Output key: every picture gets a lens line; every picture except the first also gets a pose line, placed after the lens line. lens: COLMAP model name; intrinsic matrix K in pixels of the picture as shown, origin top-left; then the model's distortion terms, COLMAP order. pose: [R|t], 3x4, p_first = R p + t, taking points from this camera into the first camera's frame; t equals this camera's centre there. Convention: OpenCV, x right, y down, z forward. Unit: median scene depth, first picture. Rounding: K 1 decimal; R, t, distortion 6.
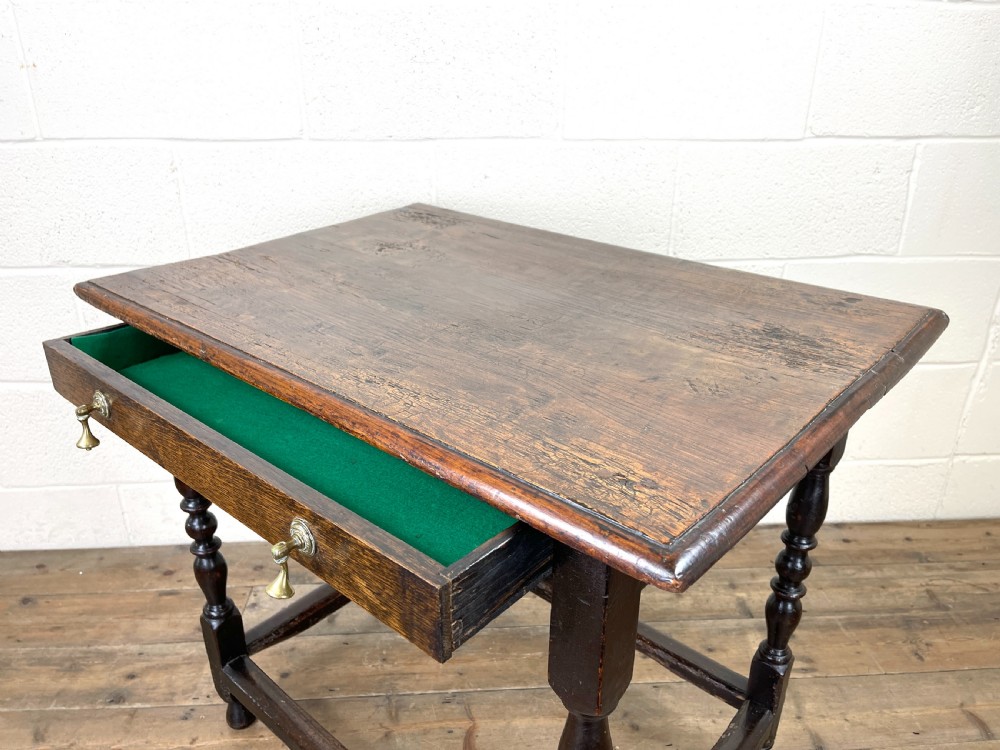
lens RADIAL K [[758.1, 0, 508.6], [0, 758.1, 376.6], [0, 0, 1]] dist [0.063930, -0.087618]
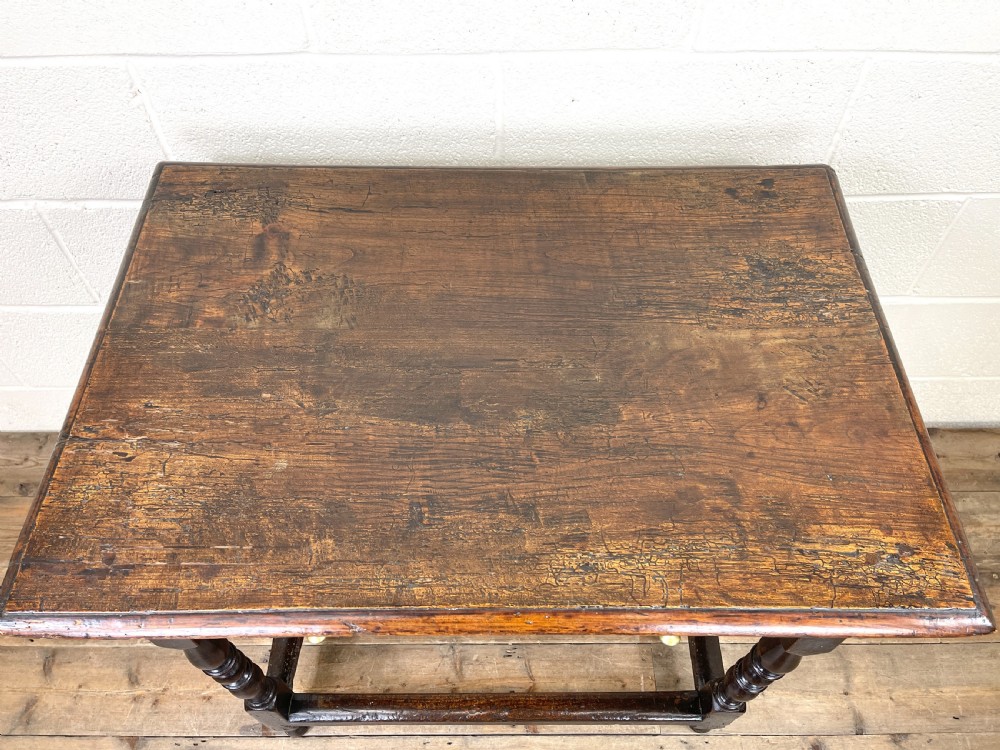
lens RADIAL K [[758.1, 0, 504.2], [0, 758.1, 375.5], [0, 0, 1]] dist [0.063930, -0.087618]
pose [[0.998331, 0.042175, -0.039463, -0.055768], [-0.016112, 0.859462, 0.510945, -0.407623], [0.055466, -0.509457, 0.858707, 0.270570]]
